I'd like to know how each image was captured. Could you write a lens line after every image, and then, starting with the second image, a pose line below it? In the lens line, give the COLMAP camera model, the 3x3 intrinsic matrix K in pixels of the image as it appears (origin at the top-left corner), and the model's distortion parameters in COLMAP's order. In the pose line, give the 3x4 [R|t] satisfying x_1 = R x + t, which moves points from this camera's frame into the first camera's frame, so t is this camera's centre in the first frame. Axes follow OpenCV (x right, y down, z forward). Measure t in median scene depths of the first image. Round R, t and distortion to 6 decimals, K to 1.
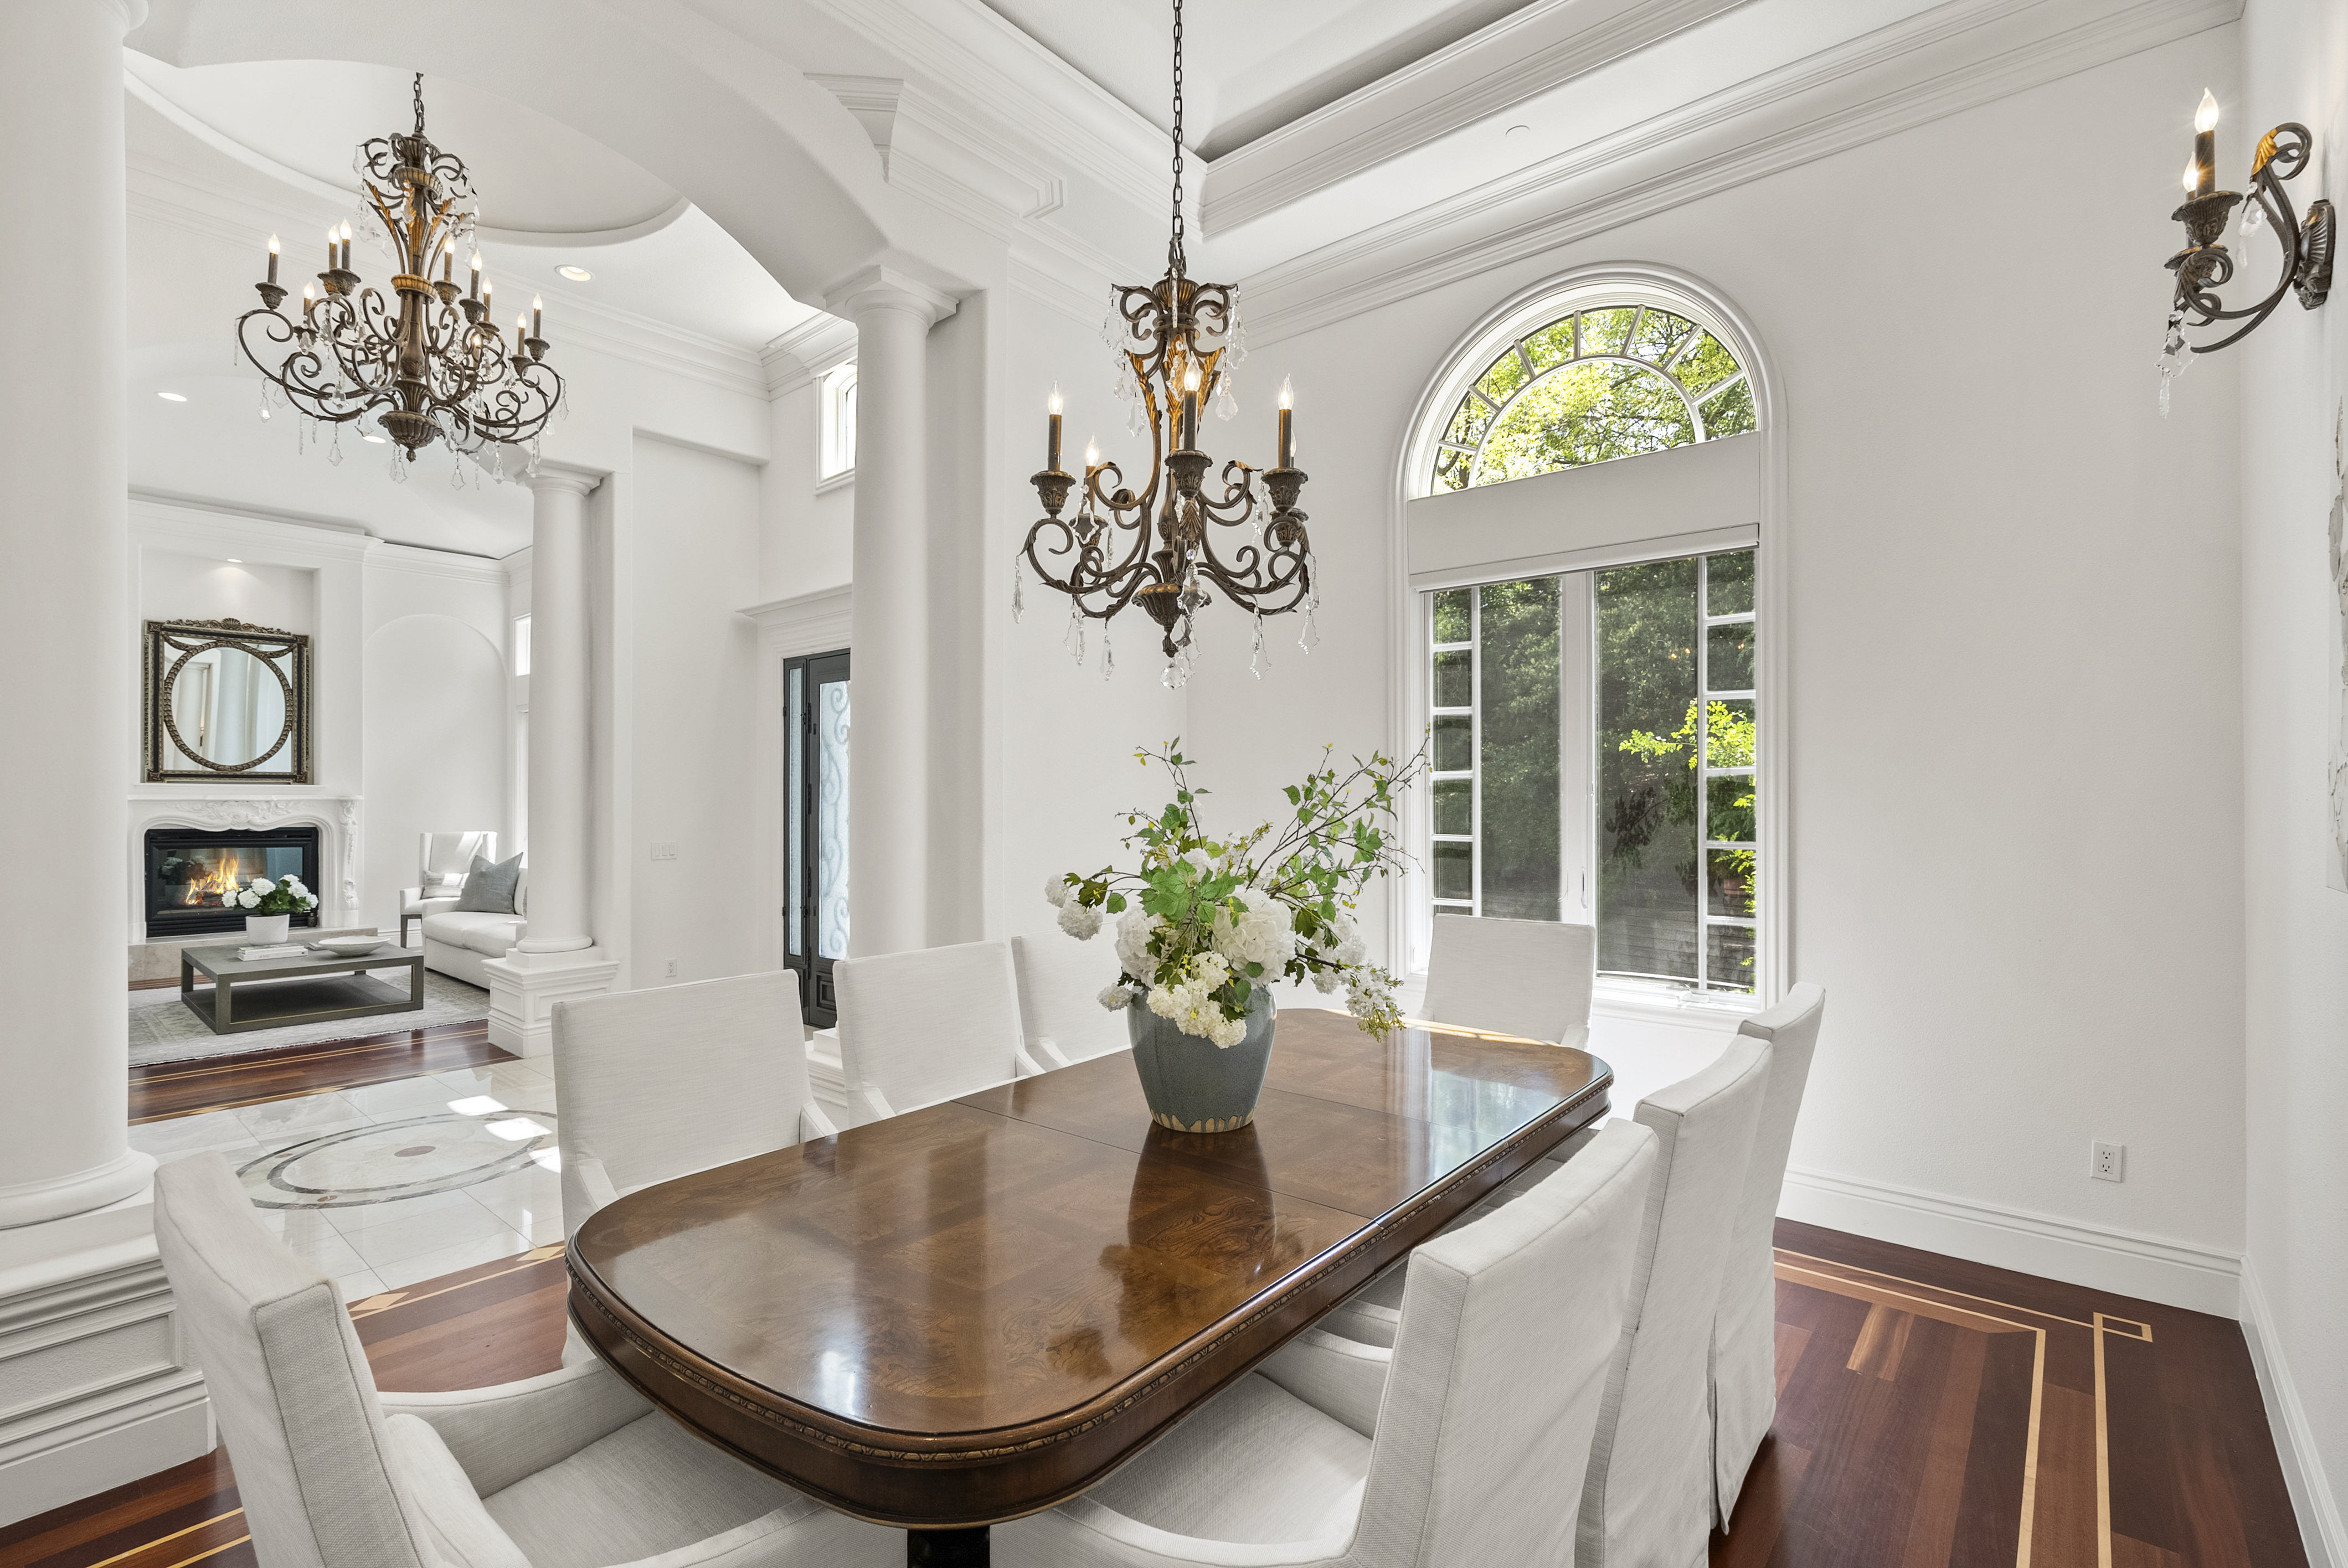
lens RADIAL K [[1058.1, 0, 1172.6], [0, 1058.1, 800.8], [0, 0, 1]] dist [-0.004072, 0.000615]
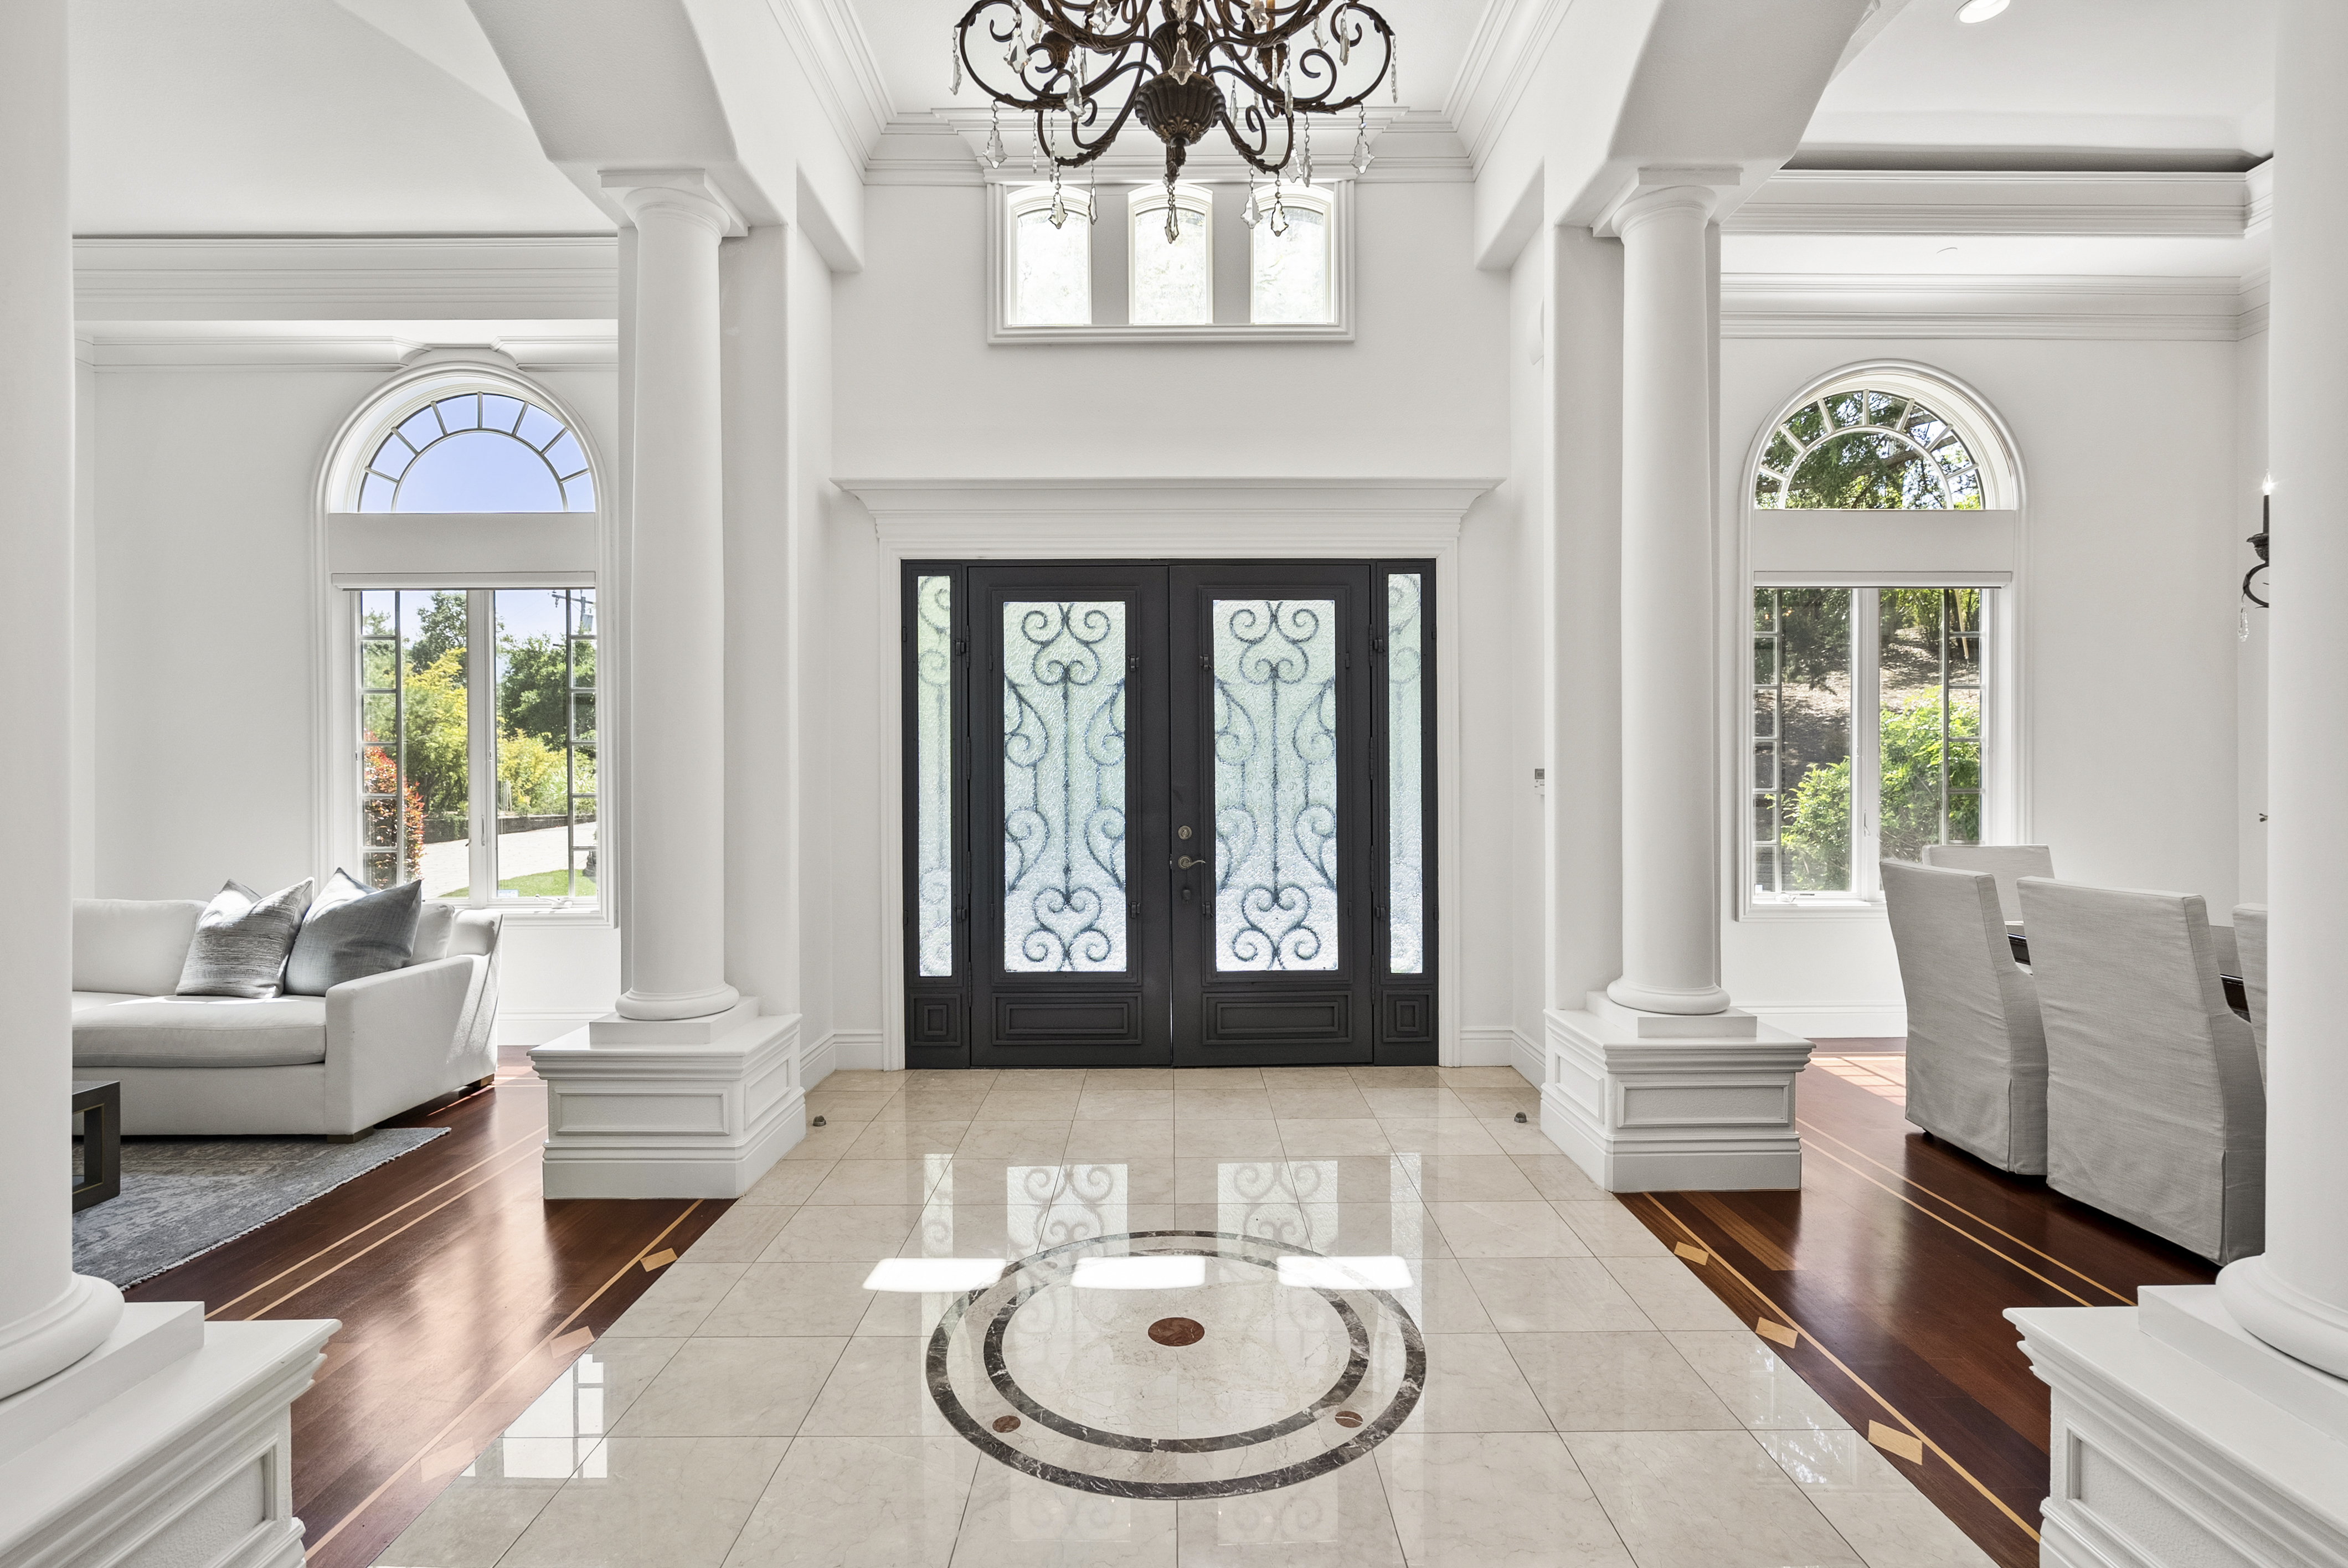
lens RADIAL K [[1069.3, 0, 1176.6], [0, 1069.3, 781.8], [0, 0, 1]] dist [-0.001764, 0.000113]
pose [[0.751080, -0.004462, 0.660196, -0.530106], [0.005220, 0.999986, 0.000819, 0.011211], [-0.660190, 0.002831, 0.751093, 0.261874]]
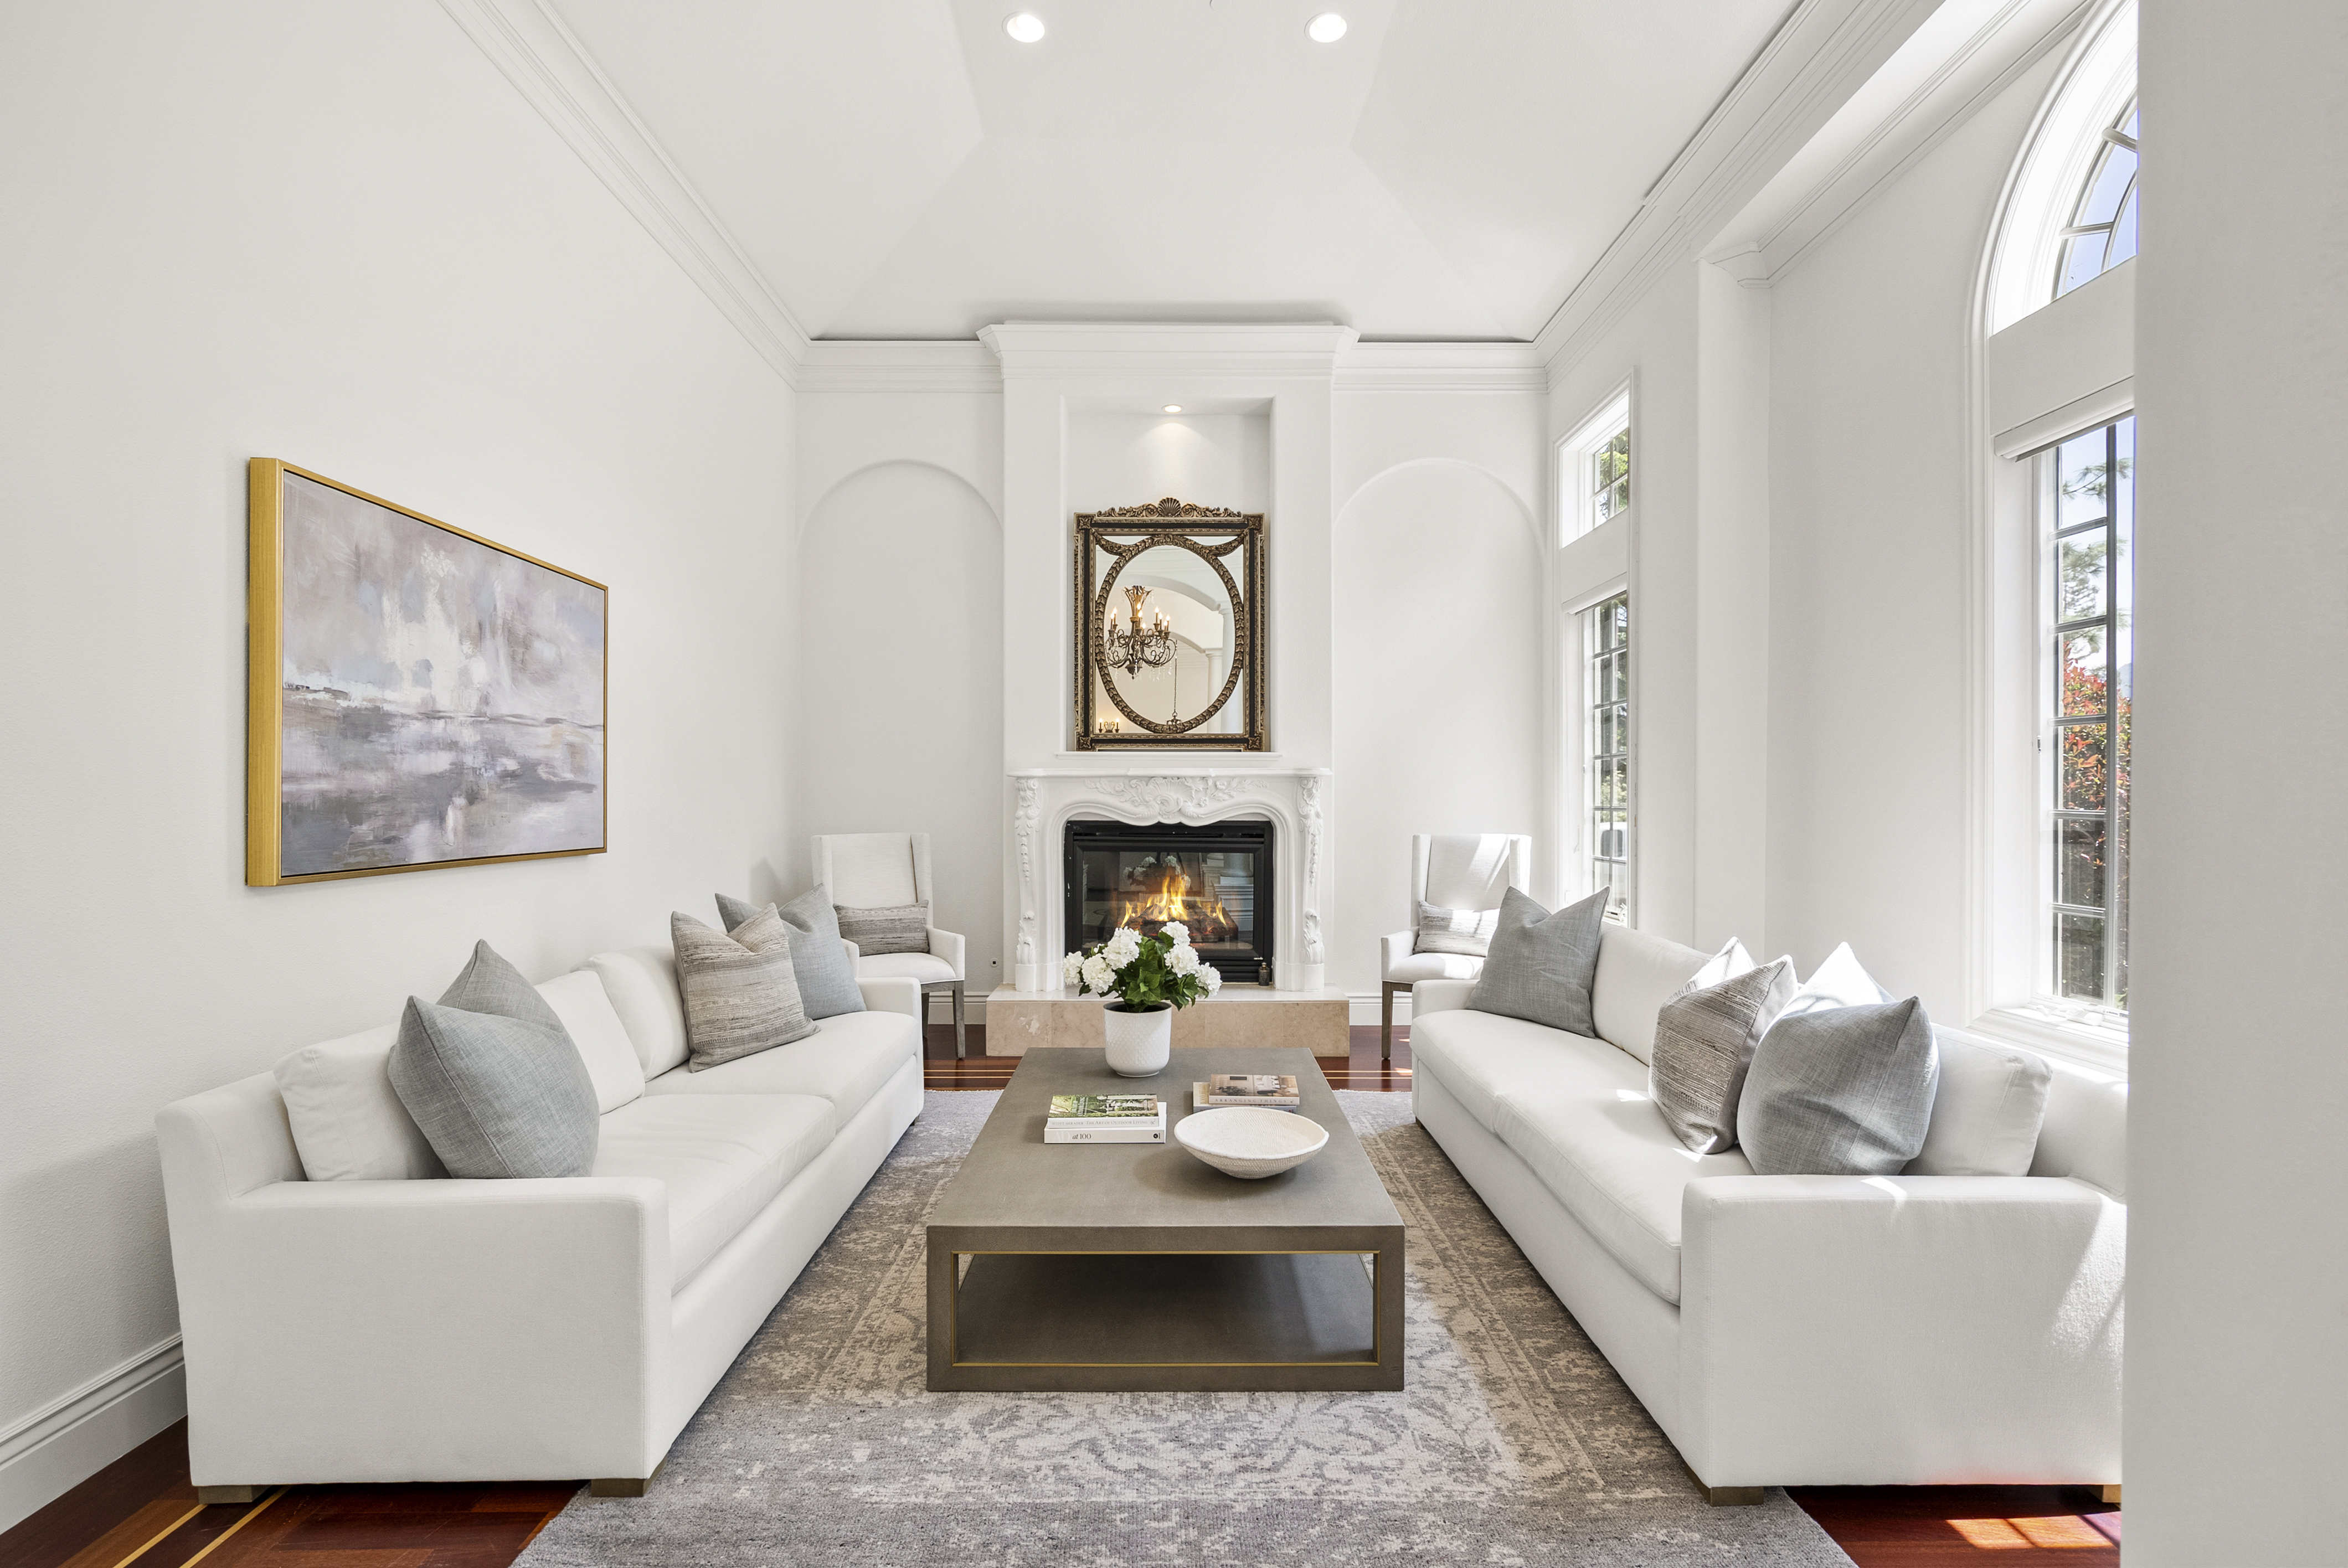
lens RADIAL K [[1058.1, 0, 1172.6], [0, 1058.1, 800.8], [0, 0, 1]] dist [-0.004072, 0.000615]
pose [[0.656429, 0.000950, -0.754387, -0.406064], [0.001336, 0.999996, 0.002422, 0.012367], [0.754386, -0.002597, 0.656426, 0.583812]]
